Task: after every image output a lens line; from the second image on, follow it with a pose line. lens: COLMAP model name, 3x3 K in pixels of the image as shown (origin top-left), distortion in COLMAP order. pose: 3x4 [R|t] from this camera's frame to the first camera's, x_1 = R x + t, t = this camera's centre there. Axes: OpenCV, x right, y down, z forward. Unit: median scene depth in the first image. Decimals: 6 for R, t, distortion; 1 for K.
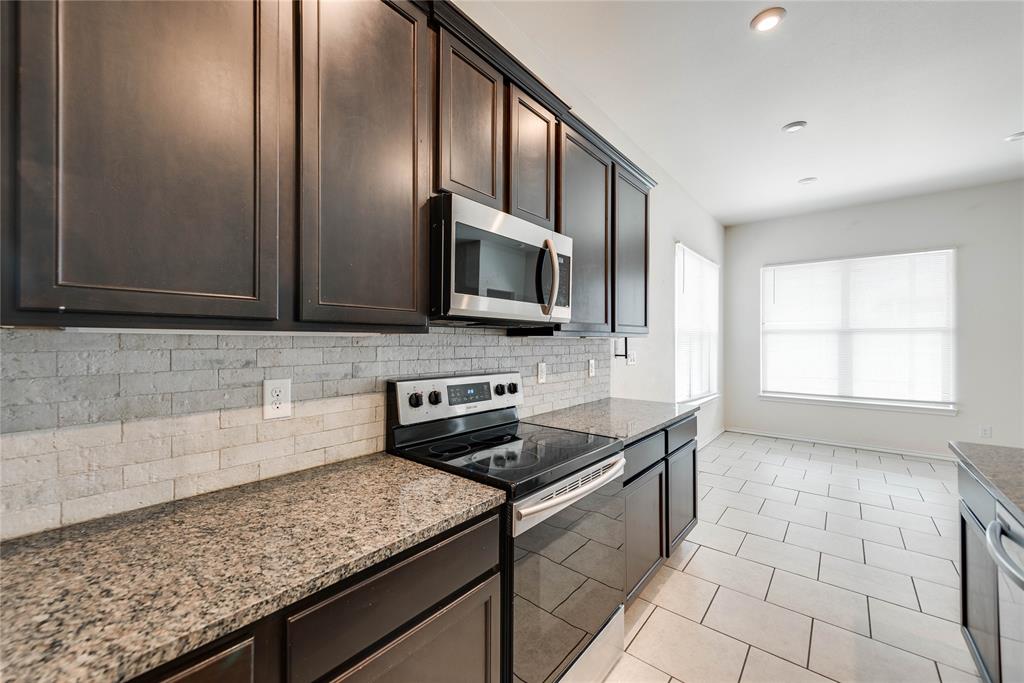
lens RADIAL K [[402.3, 0, 504.3], [0, 402.3, 340.0], [0, 0, 1]] dist [0.001632, -0.000497]
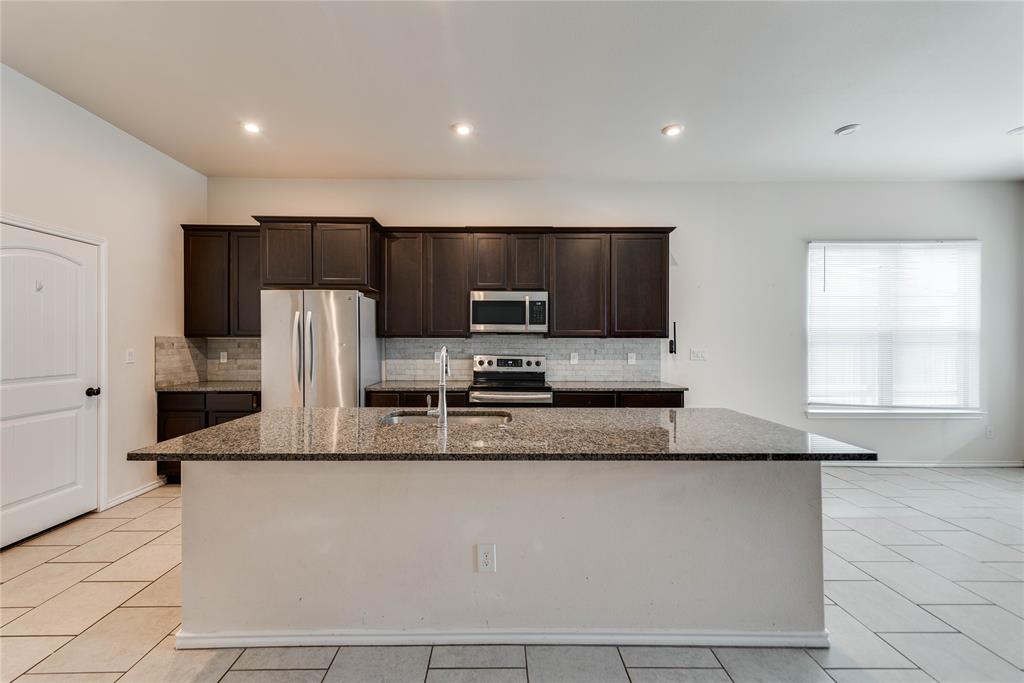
lens RADIAL K [[402.3, 0, 504.3], [0, 402.3, 340.0], [0, 0, 1]] dist [0.001632, -0.000497]
pose [[0.657609, -0.003560, -0.753351, 1.762412], [0.000464, 0.999991, -0.004321, 0.008373], [0.753359, 0.002491, 0.657604, -0.608035]]
